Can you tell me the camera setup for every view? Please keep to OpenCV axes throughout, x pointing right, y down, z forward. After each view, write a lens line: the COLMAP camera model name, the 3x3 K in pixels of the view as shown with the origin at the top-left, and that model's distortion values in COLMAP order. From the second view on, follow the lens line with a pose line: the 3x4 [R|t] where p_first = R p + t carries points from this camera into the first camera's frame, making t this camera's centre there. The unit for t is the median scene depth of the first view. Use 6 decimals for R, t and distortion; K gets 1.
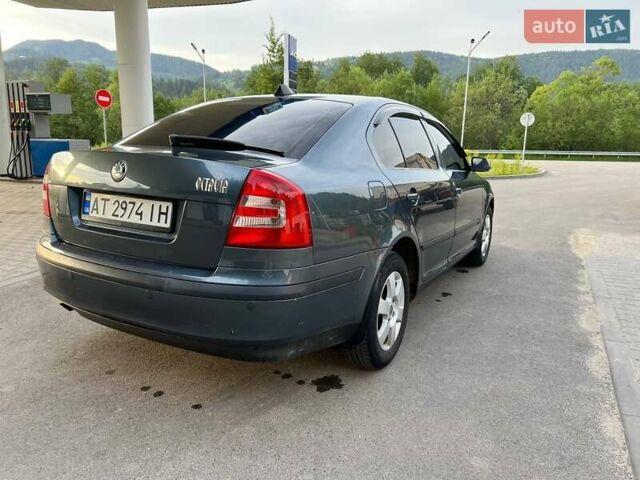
lens RADIAL K [[465.4, 0, 318.6], [0, 465.4, 238.0], [0, 0, 1]] dist [0.036609, -0.035458]
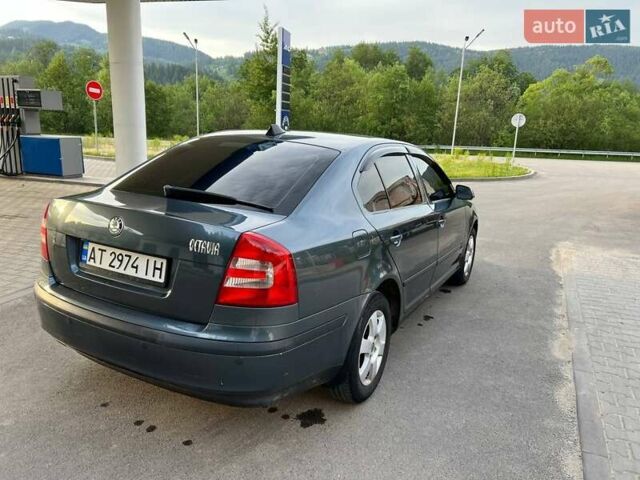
lens RADIAL K [[465.4, 0, 317.8], [0, 465.4, 240.6], [0, 0, 1]] dist [0.036609, -0.035458]
pose [[0.999669, 0.018508, 0.017856, 0.006015], [-0.019047, 0.999352, 0.030532, -0.092519], [-0.017280, -0.030862, 0.999374, -0.038007]]
